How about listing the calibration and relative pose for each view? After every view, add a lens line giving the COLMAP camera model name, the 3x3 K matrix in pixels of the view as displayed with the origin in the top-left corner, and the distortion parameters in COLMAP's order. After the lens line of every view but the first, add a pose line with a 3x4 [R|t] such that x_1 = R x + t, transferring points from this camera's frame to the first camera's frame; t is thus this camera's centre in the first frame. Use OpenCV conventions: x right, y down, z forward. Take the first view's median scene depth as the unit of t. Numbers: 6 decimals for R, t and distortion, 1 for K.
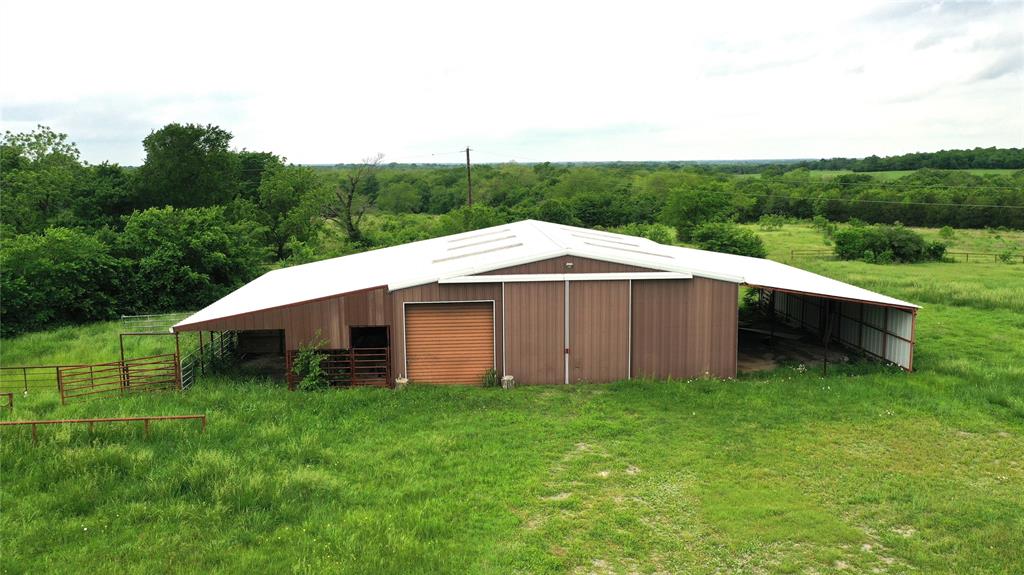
lens RADIAL K [[809.0, 0, 515.4], [0, 809.0, 290.7], [0, 0, 1]] dist [0.017674, -0.006048]
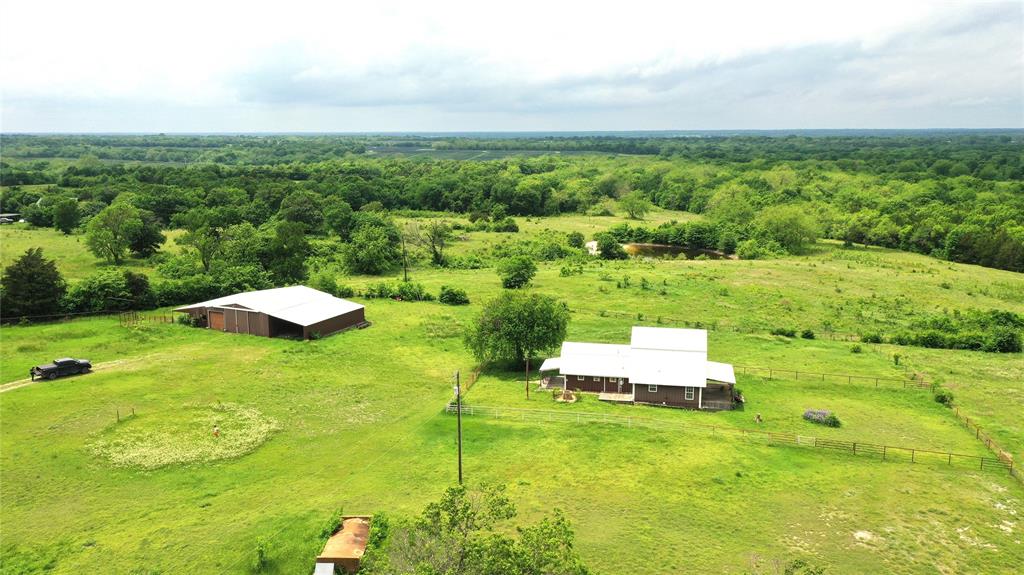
lens RADIAL K [[809.0, 0, 515.9], [0, 809.0, 288.1], [0, 0, 1]] dist [0.017674, -0.006048]
pose [[0.875602, 0.100539, -0.472454, 0.832463], [-0.081818, 0.994836, 0.060067, -0.124590], [0.476053, -0.013940, 0.879306, -0.513370]]
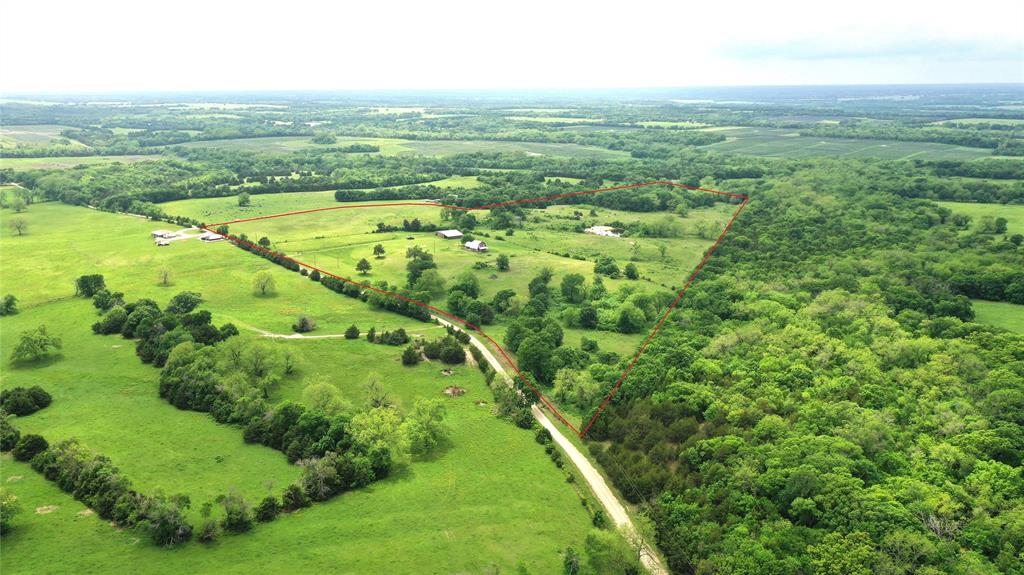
lens RADIAL K [[809.0, 0, 511.3], [0, 809.0, 288.1], [0, 0, 1]] dist [0.017674, -0.006048]
pose [[0.458553, 0.226721, -0.859259, 5.441413], [-0.136290, 0.973411, 0.184108, -0.771650], [0.878154, 0.032685, 0.477260, -2.123329]]
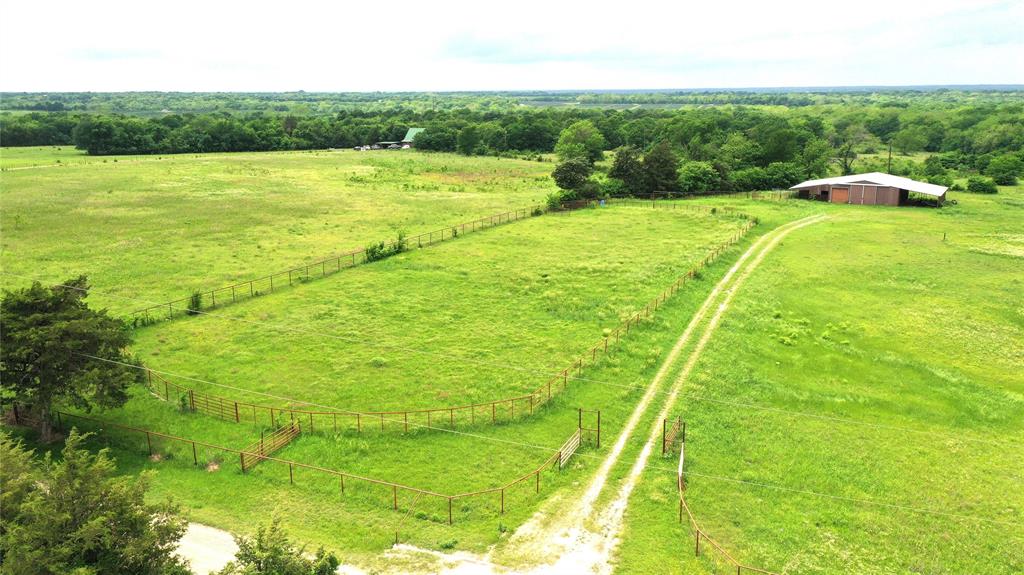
lens RADIAL K [[809.0, 0, 515.1], [0, 809.0, 287.2], [0, 0, 1]] dist [0.017674, -0.006048]
pose [[0.809486, 0.144683, -0.569034, 0.331716], [-0.093236, 0.988541, 0.118713, 0.056804], [0.579690, -0.043043, 0.813700, -1.167486]]
